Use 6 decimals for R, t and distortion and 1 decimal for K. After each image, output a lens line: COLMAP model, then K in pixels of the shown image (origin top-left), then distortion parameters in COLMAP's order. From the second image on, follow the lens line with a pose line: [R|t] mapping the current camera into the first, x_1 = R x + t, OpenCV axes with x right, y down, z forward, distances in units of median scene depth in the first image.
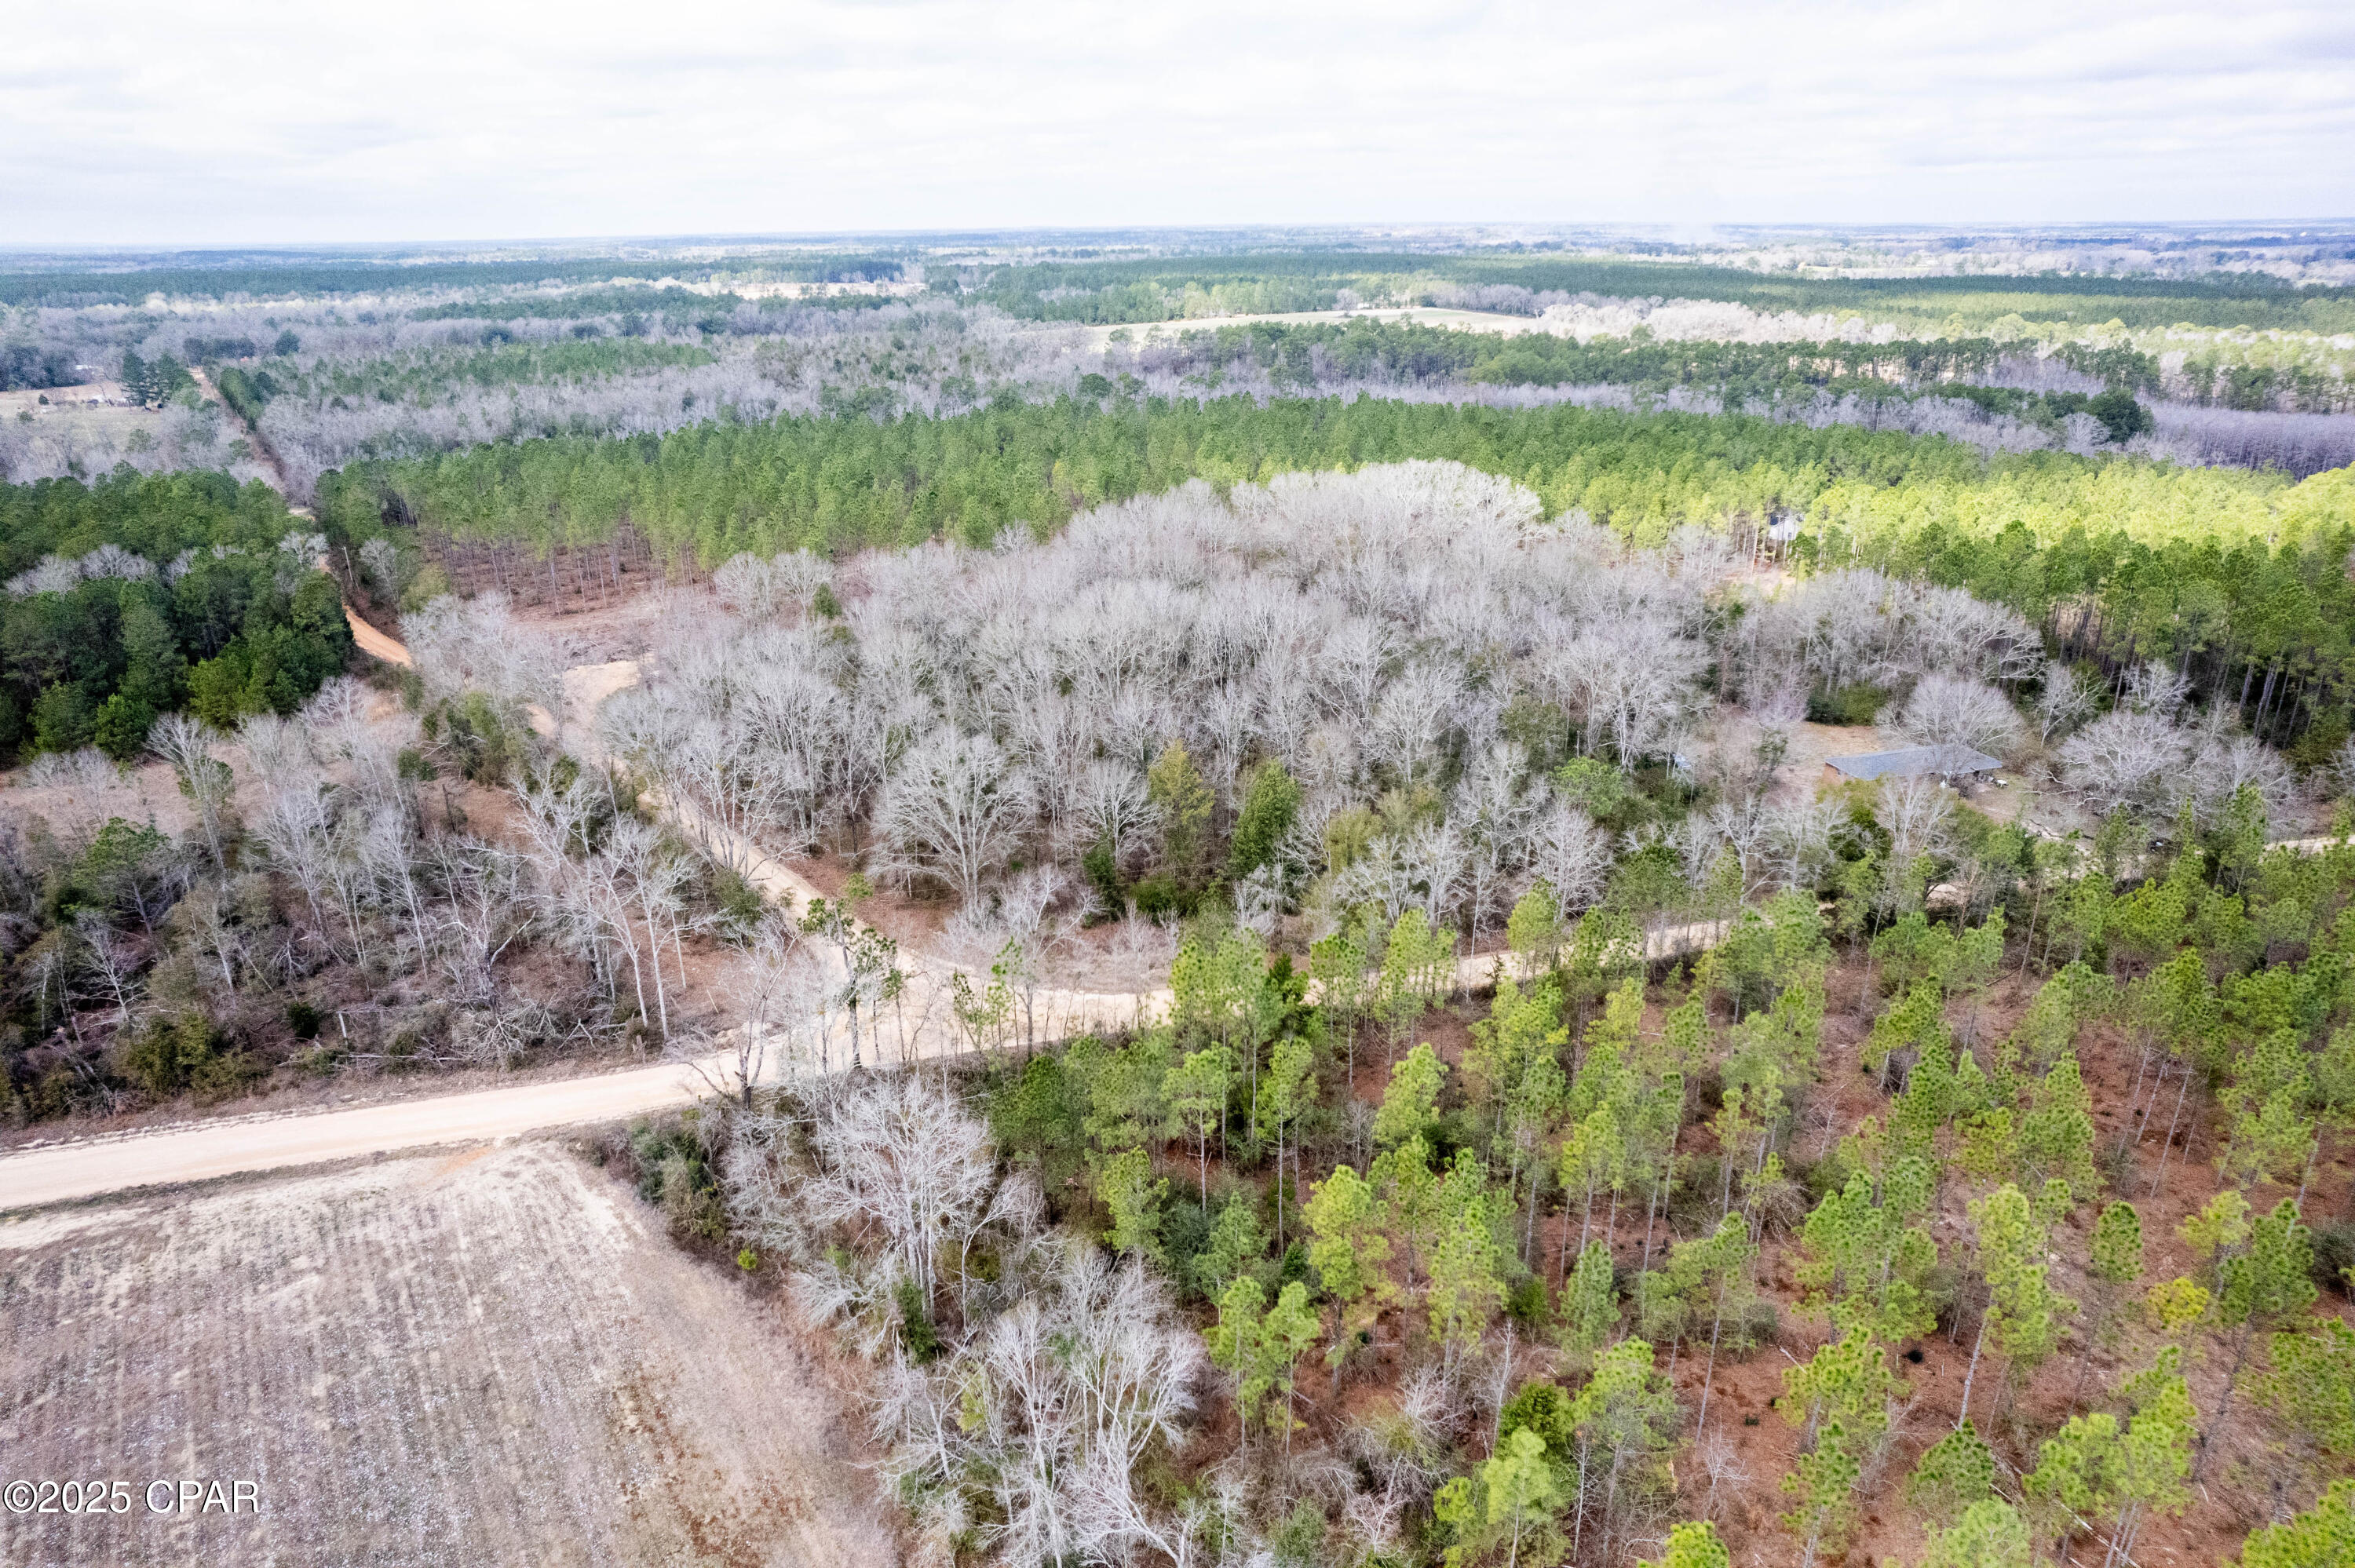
lens RADIAL K [[1531.6, 0, 1189.1], [0, 1531.6, 781.1], [0, 0, 1]] dist [-0.081538, 0.068920]
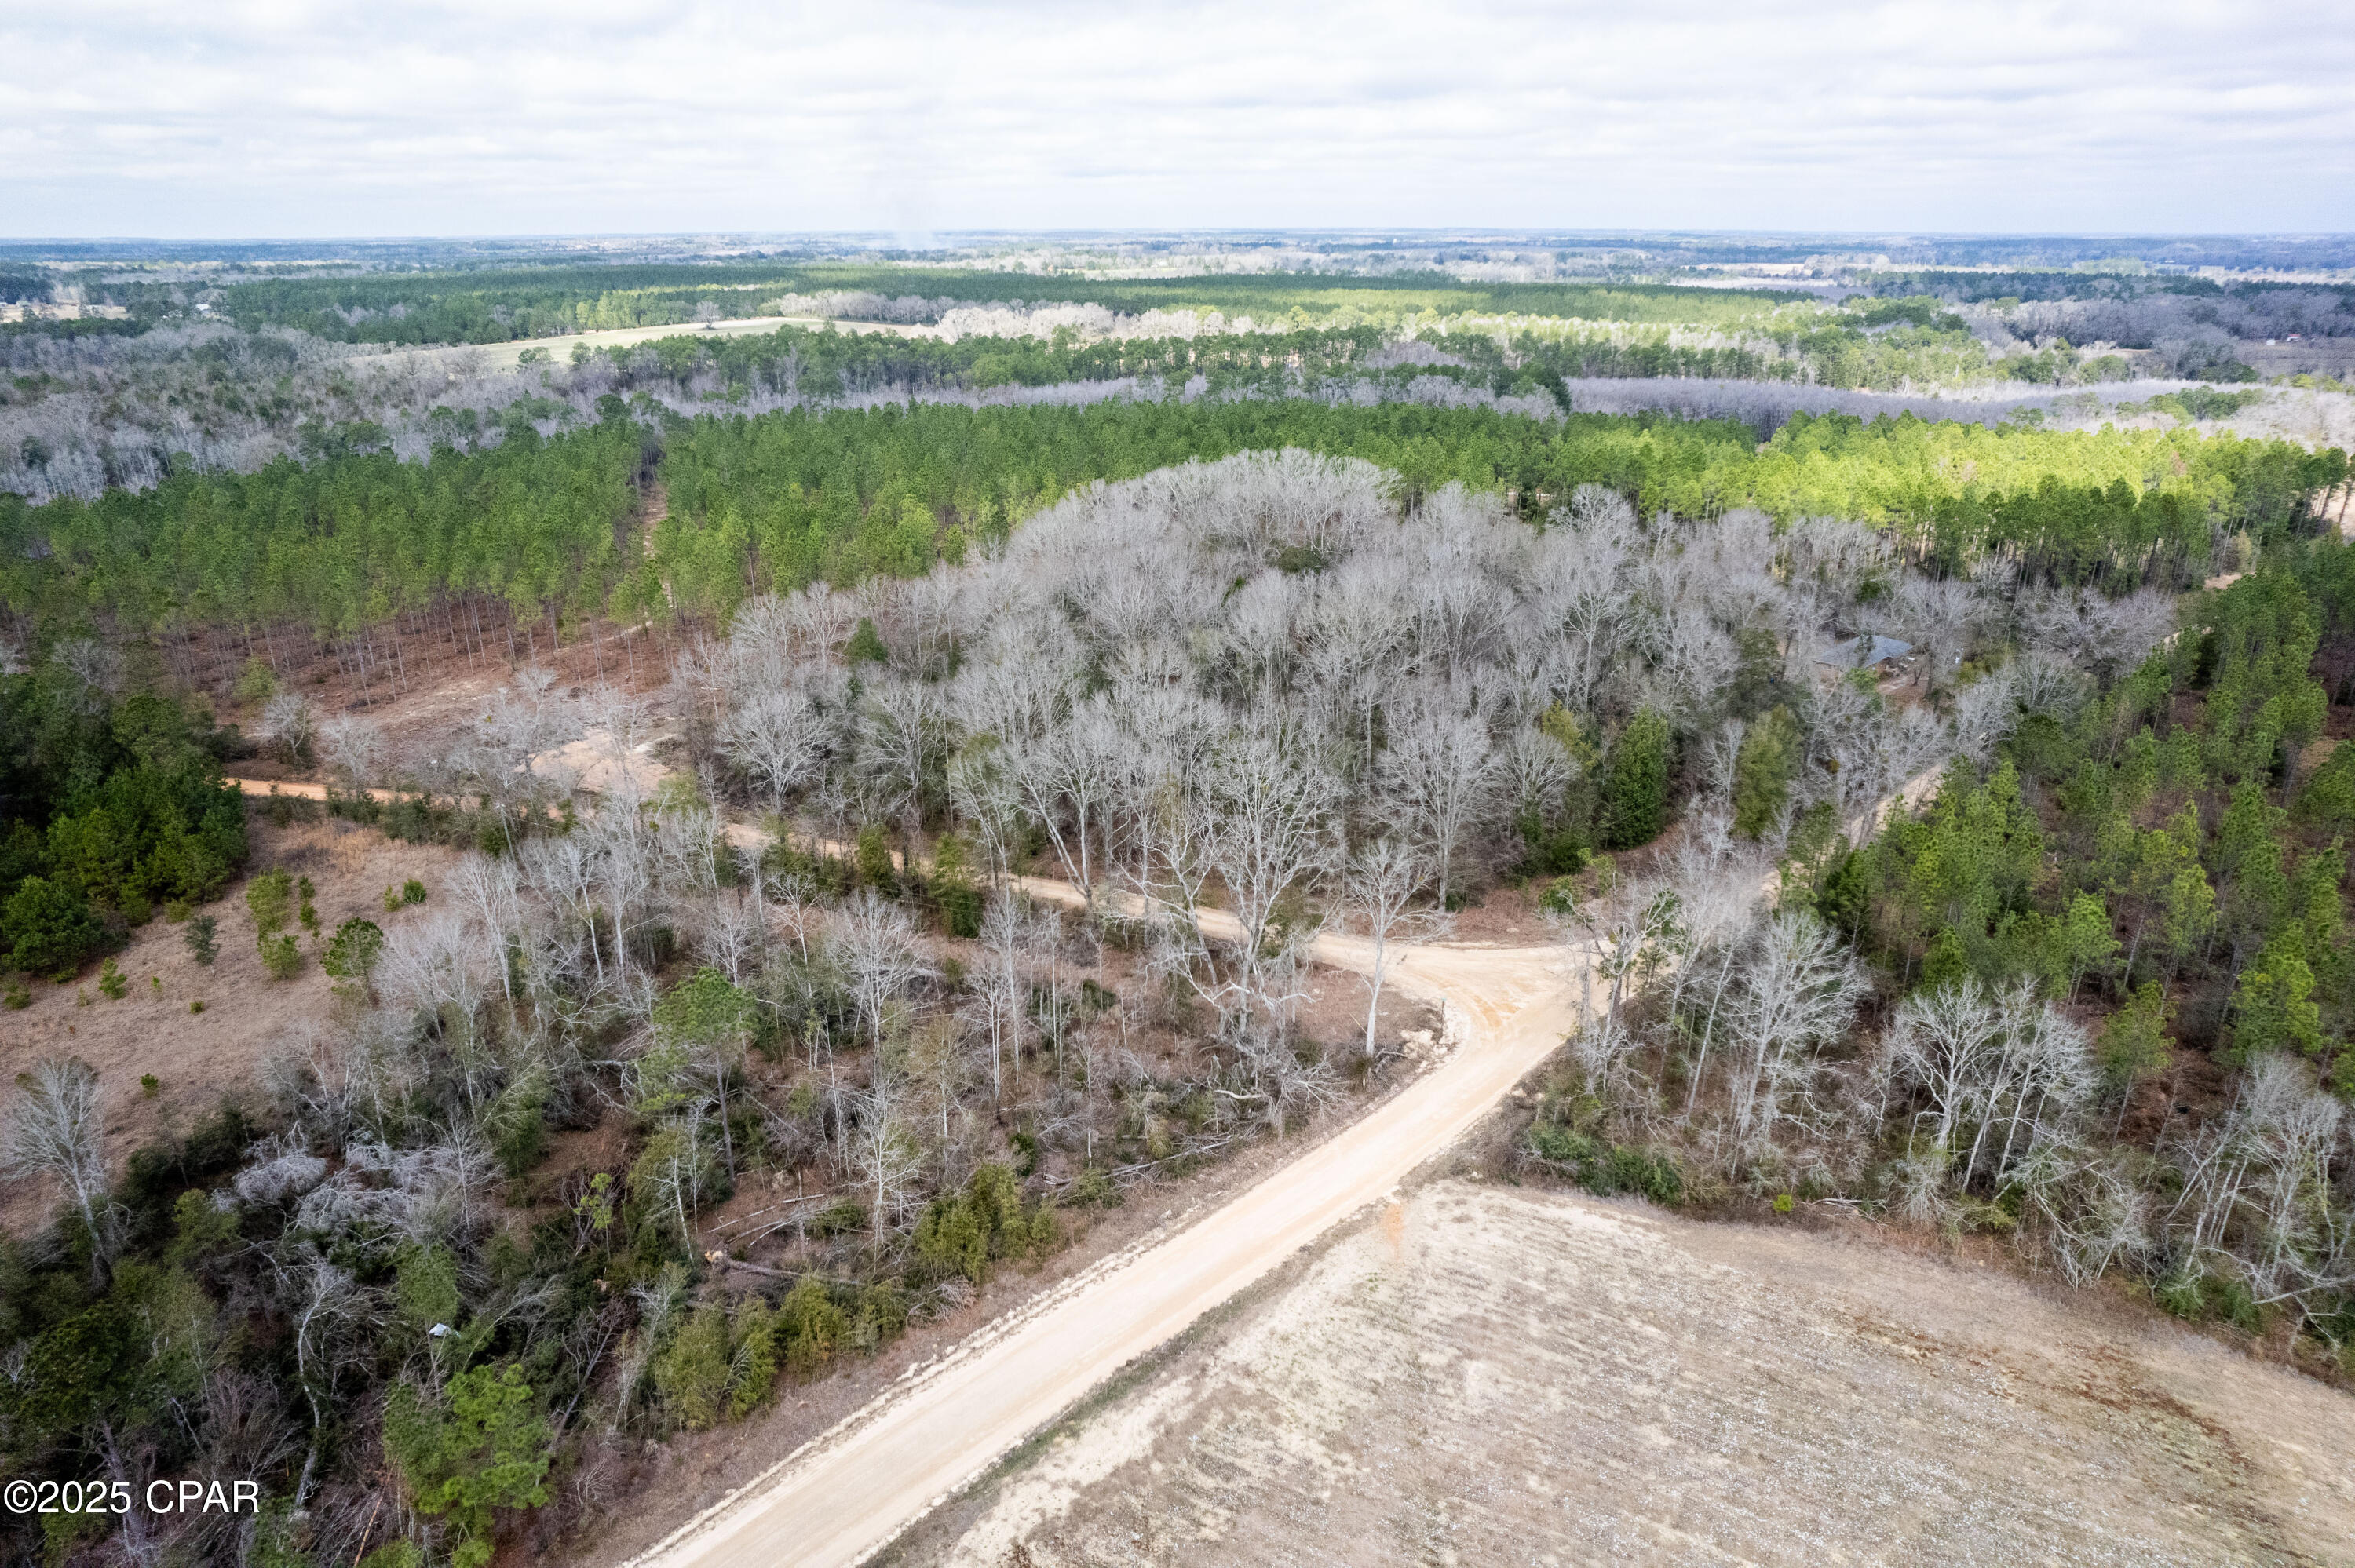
lens RADIAL K [[1531.6, 0, 1189.1], [0, 1531.6, 781.1], [0, 0, 1]] dist [-0.081538, 0.068920]
pose [[0.876263, -0.155814, 0.455944, -0.139597], [0.158249, 0.986844, 0.033110, -0.009693], [-0.455104, 0.043140, 0.889393, 0.031001]]
